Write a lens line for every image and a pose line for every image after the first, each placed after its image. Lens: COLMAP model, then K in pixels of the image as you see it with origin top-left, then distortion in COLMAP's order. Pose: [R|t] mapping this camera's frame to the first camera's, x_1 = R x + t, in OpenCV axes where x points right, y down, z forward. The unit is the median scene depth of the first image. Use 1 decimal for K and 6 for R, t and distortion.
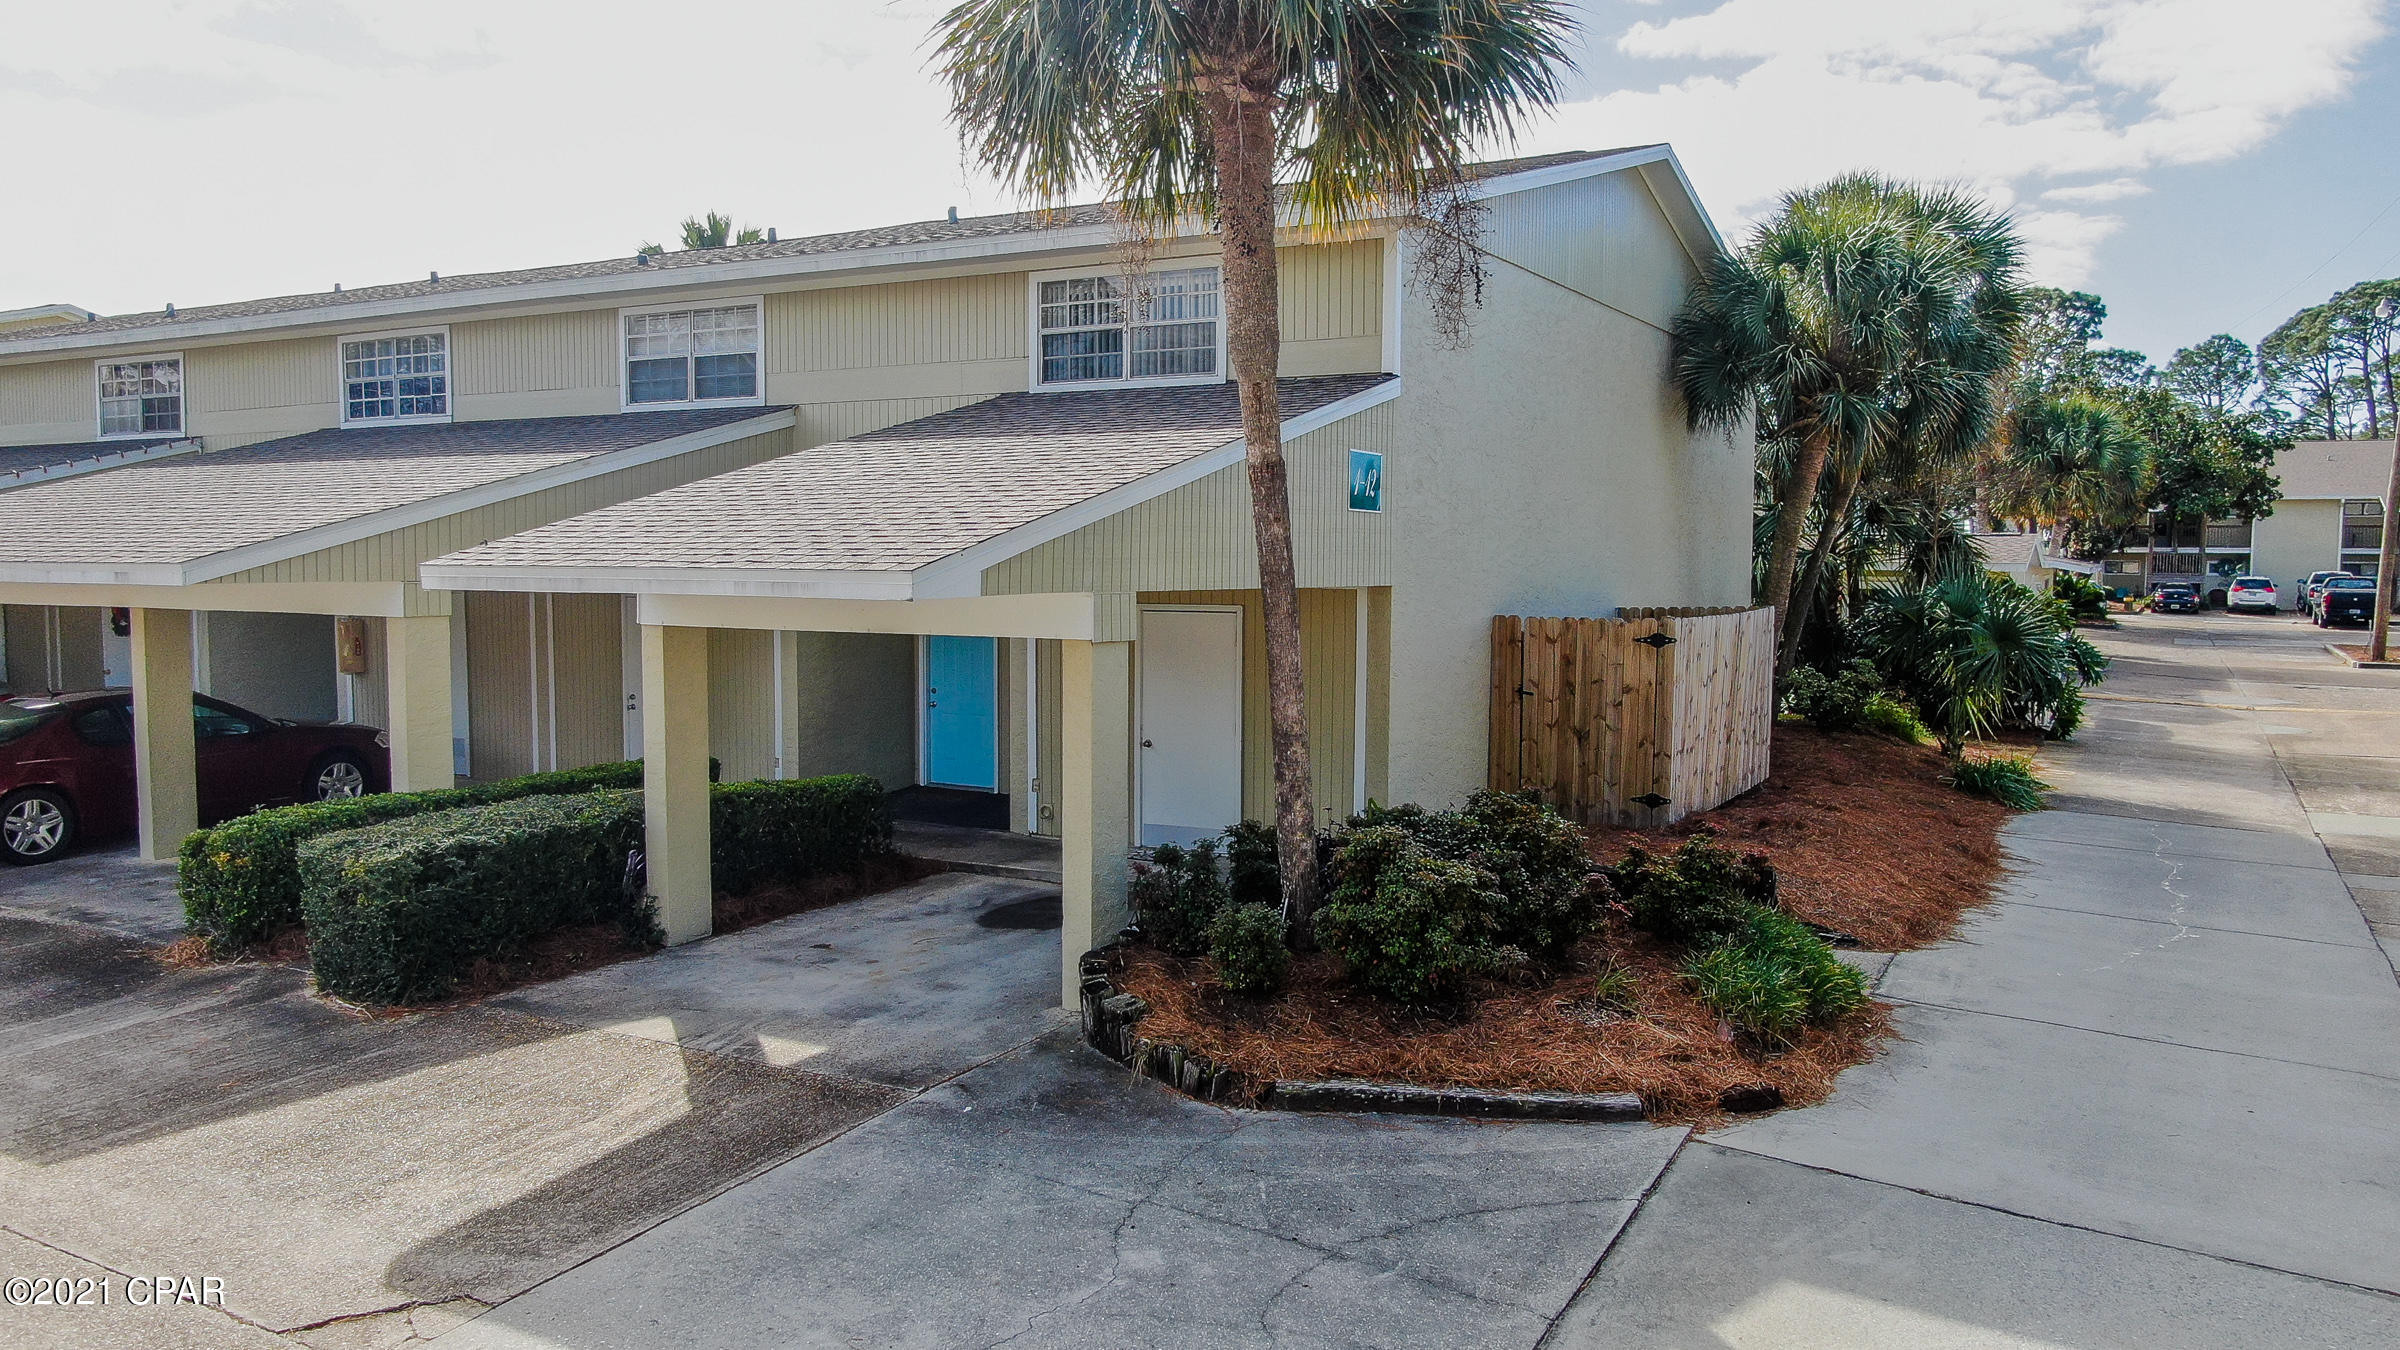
lens RADIAL K [[1724.6, 0, 1200.0], [0, 1724.6, 675.0], [0, 0, 1]] dist [-0.006774, 0.005434]
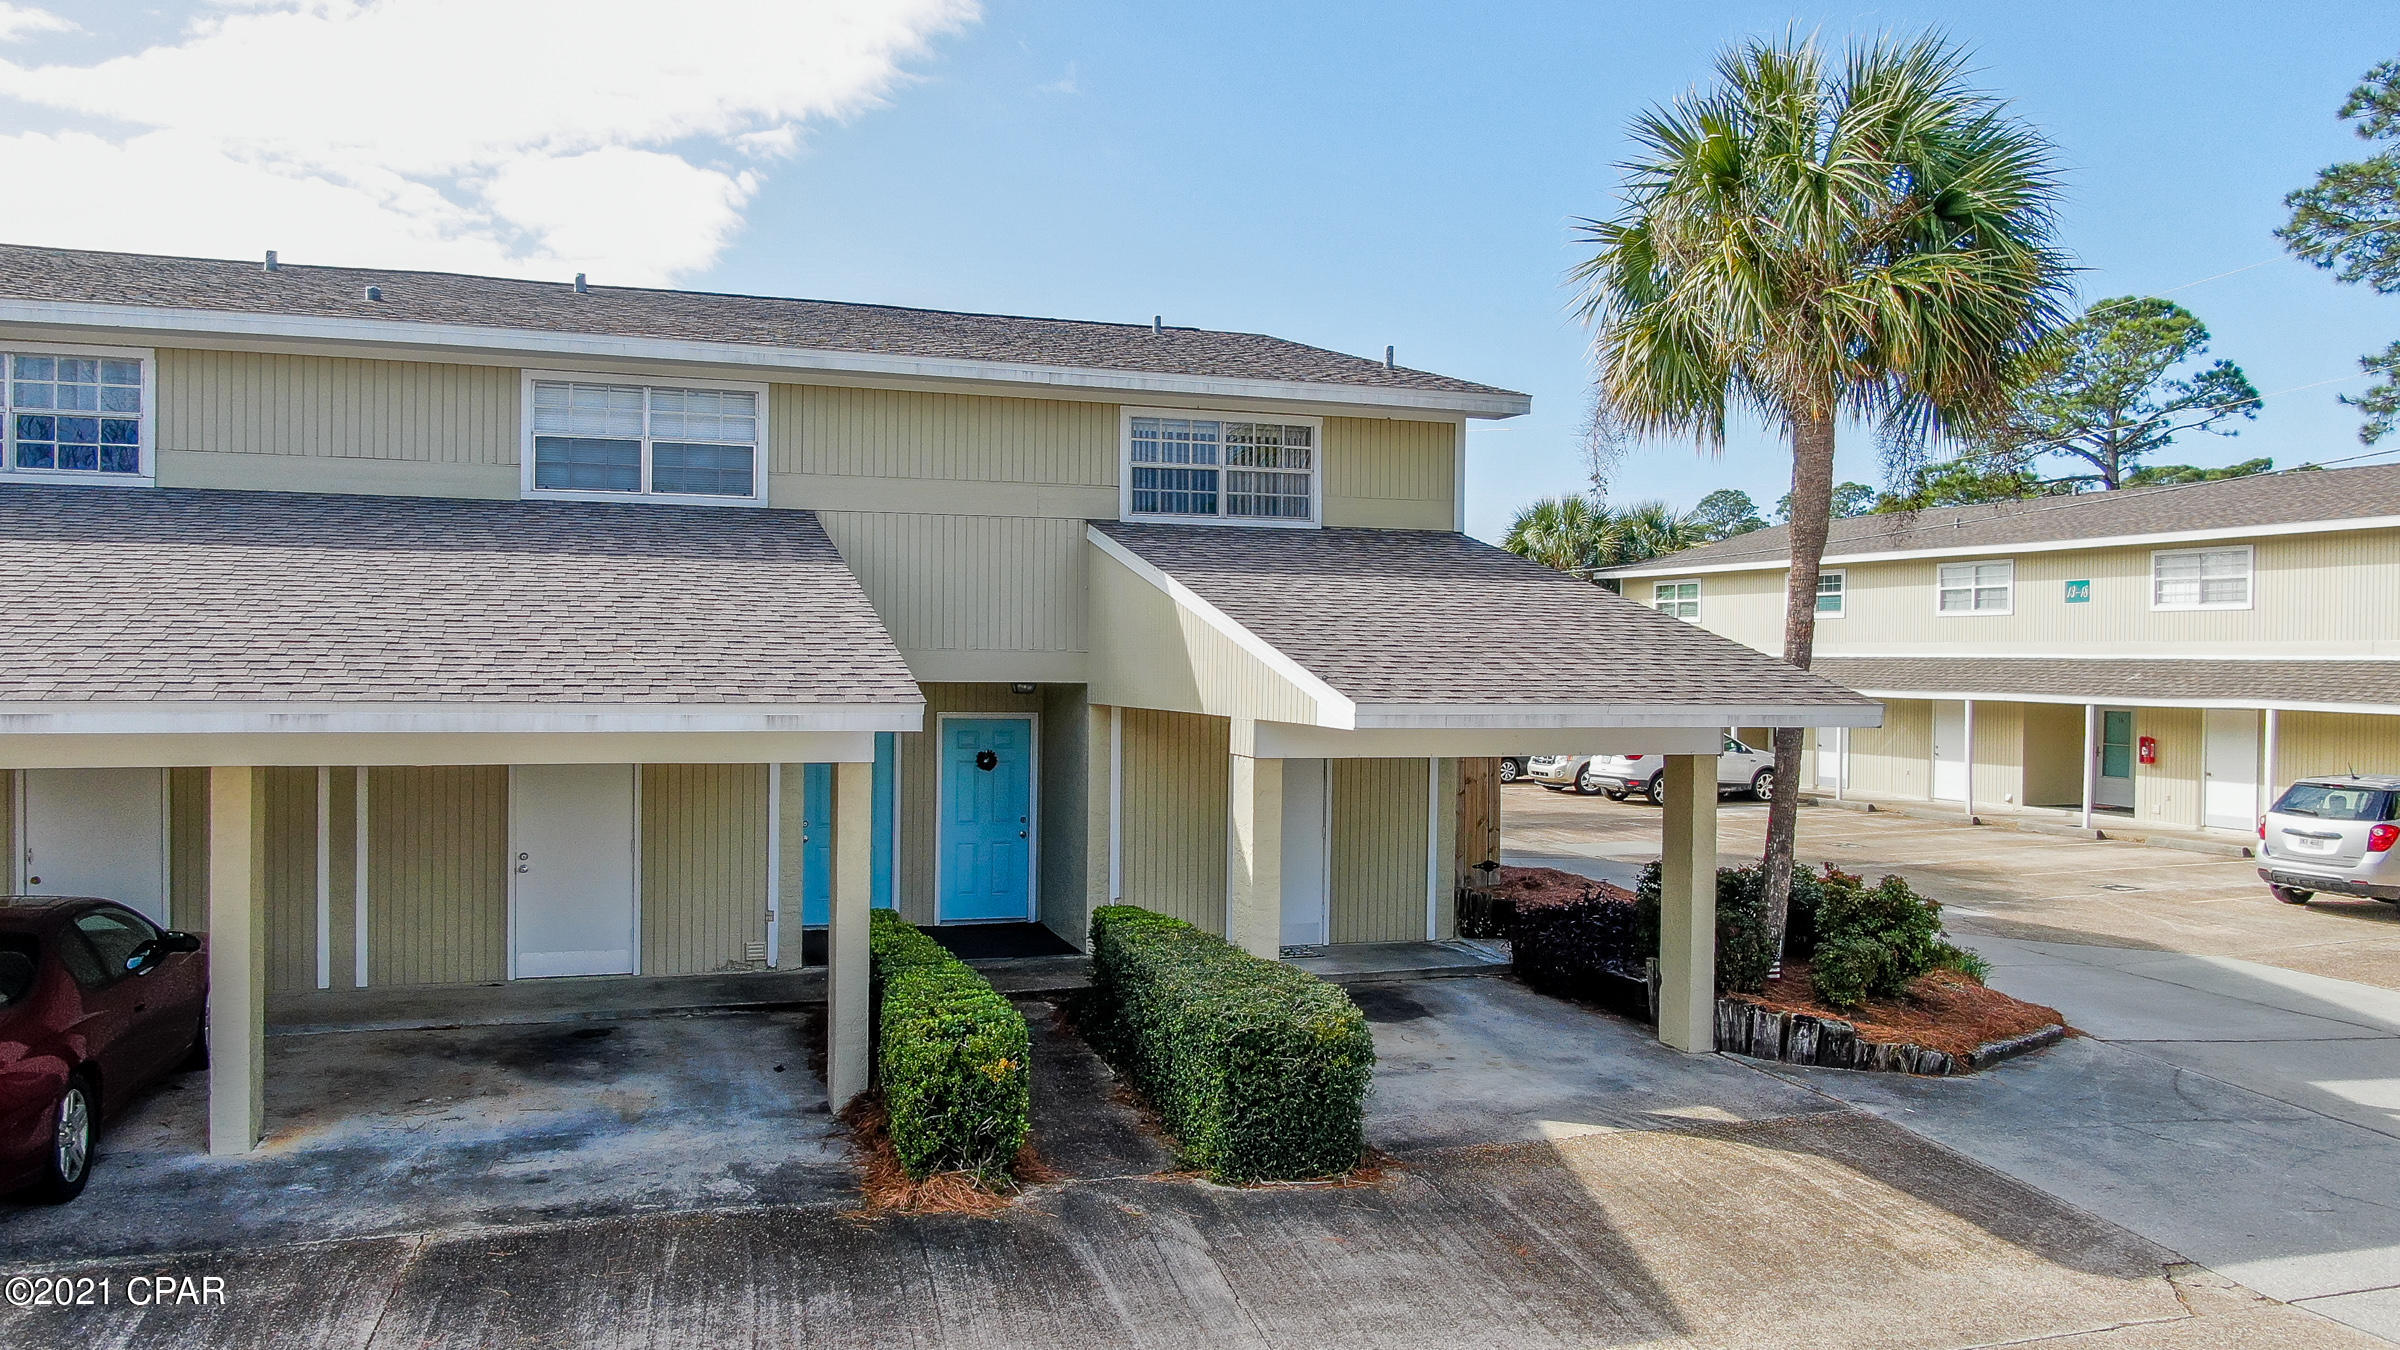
lens RADIAL K [[1724.6, 0, 1200.0], [0, 1724.6, 675.0], [0, 0, 1]] dist [-0.006774, 0.005434]
pose [[0.664881, -0.001244, 0.746948, -1.290654], [0.048056, 0.997998, -0.041114, -0.043844], [-0.745401, 0.063231, 0.663610, 0.450568]]
